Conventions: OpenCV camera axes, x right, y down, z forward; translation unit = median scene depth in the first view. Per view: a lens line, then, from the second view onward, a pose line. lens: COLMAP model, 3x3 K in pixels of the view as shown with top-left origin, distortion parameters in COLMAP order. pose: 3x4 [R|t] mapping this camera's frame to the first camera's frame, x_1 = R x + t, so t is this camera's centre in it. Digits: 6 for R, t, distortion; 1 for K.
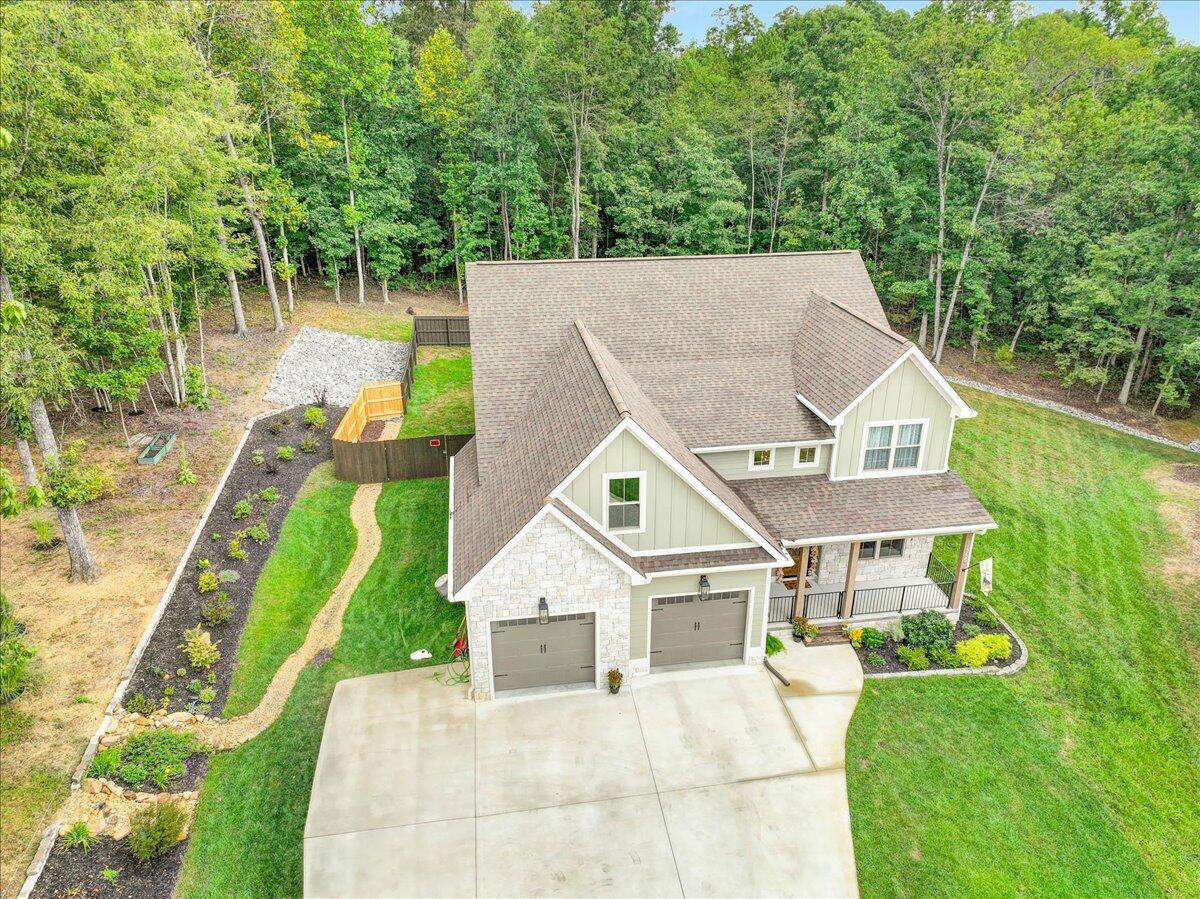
lens RADIAL K [[840.9, 0, 600.1], [0, 840.9, 449.1], [0, 0, 1]] dist [0.000690, 0.015154]
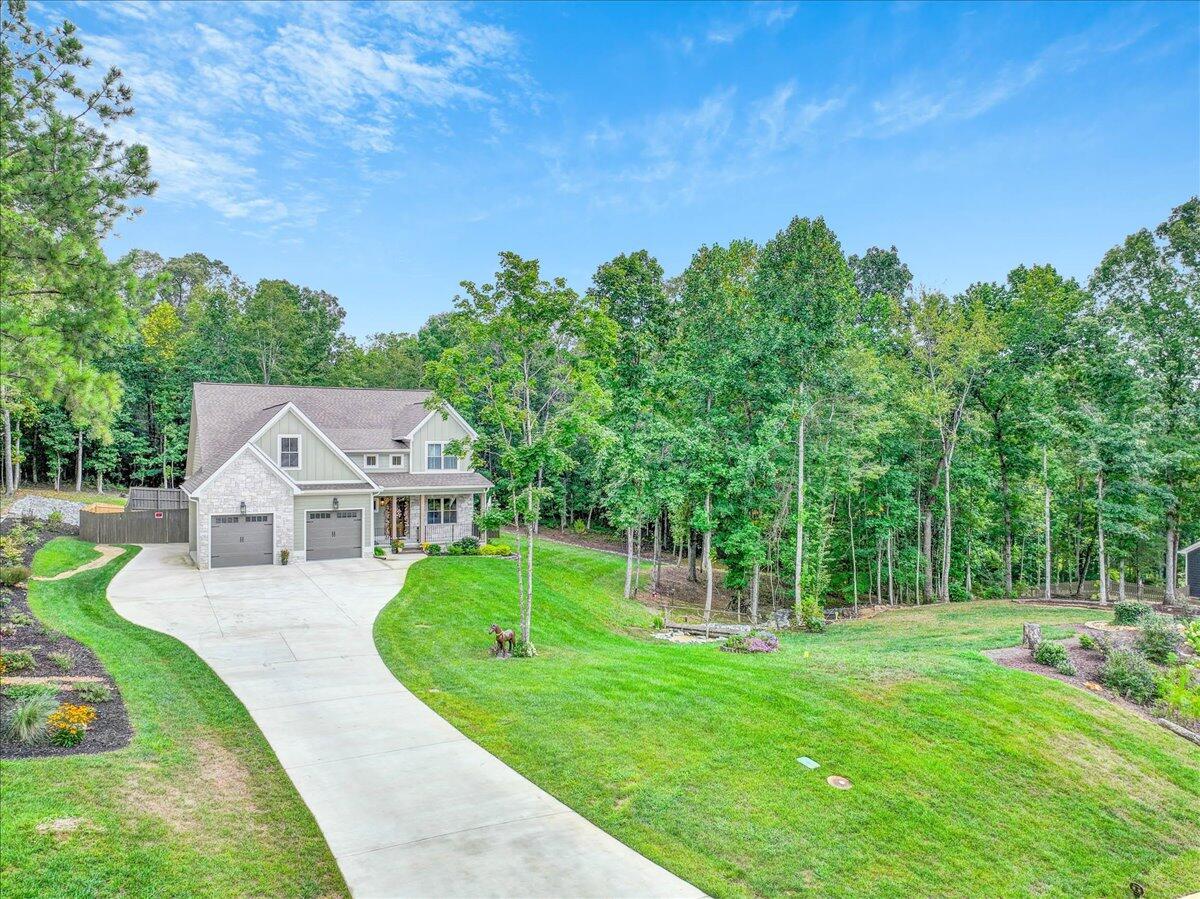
lens RADIAL K [[840.9, 0, 600.6], [0, 840.9, 450.4], [0, 0, 1]] dist [0.000690, 0.015154]
pose [[0.938894, 0.000358, 0.344208, 0.030493], [0.134503, 0.920109, -0.367843, 0.772283], [-0.316840, 0.391662, 0.863836, -0.804133]]
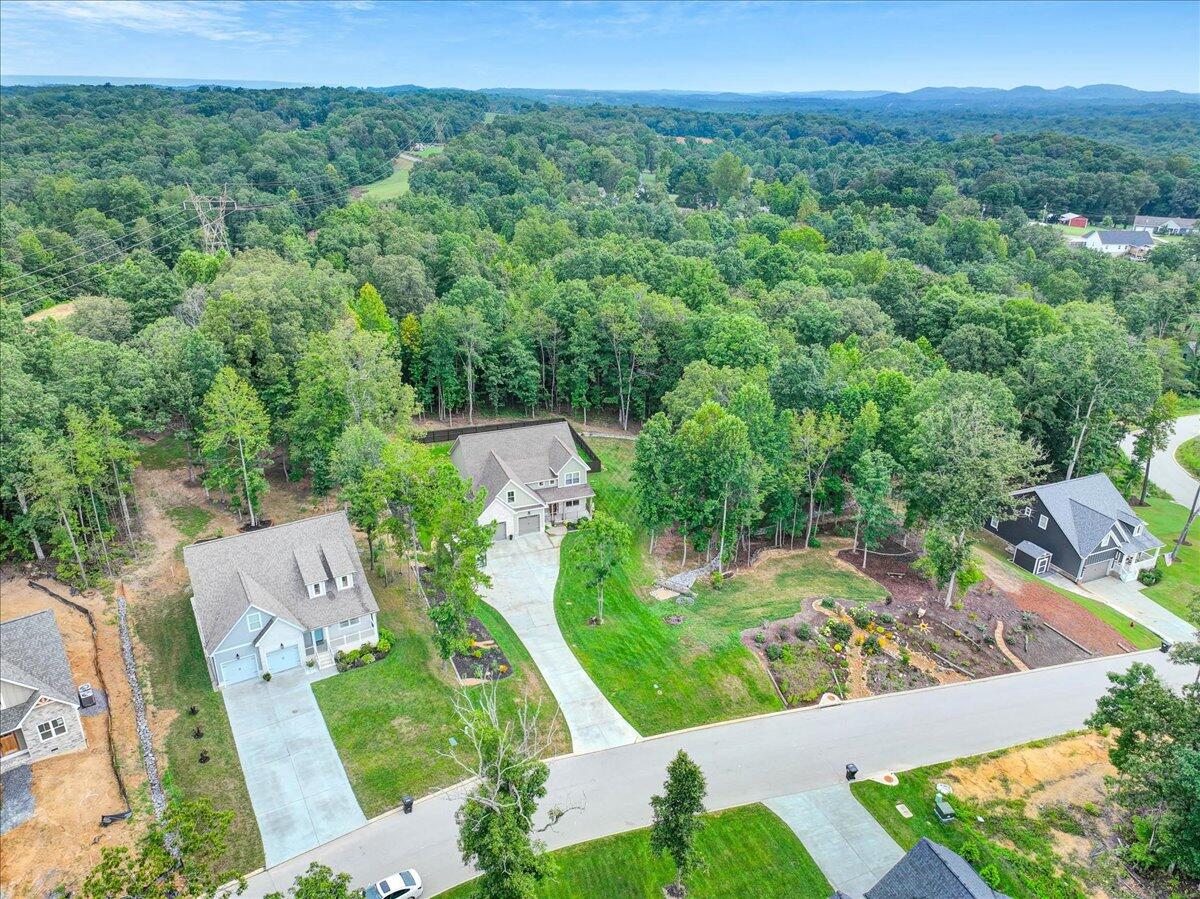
lens RADIAL K [[840.9, 0, 599.6], [0, 840.9, 444.8], [0, 0, 1]] dist [0.000690, 0.015154]
pose [[0.978438, -0.075176, 0.192373, -0.327533], [0.076877, 0.997040, -0.001381, -0.161524], [-0.191700, 0.016140, 0.981321, -3.295813]]
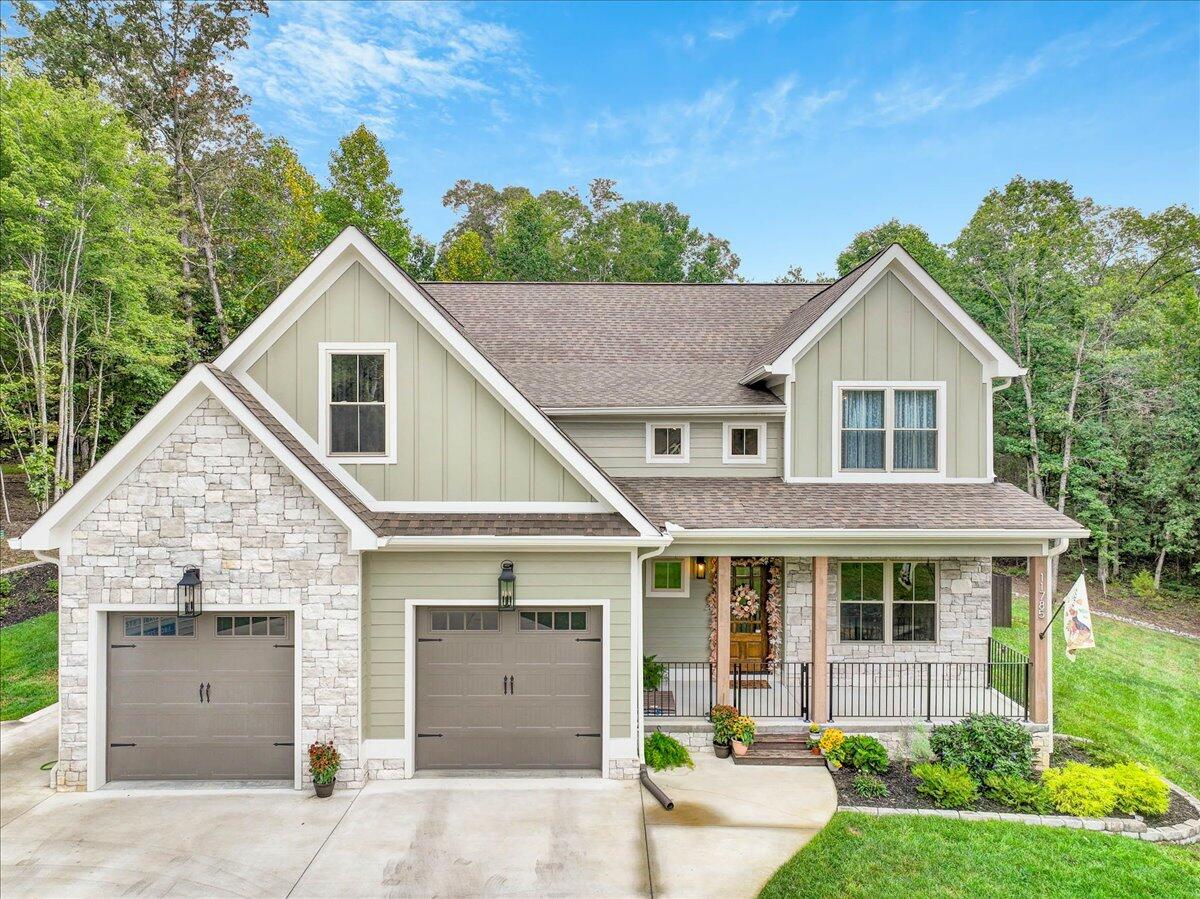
lens RADIAL K [[840.9, 0, 599.0], [0, 840.9, 452.7], [0, 0, 1]] dist [0.000690, 0.015154]
pose [[0.989195, 0.003828, -0.146556, 0.243646], [-0.061200, 0.919173, -0.389071, 0.272759], [0.133221, 0.393836, 0.909475, 0.455699]]
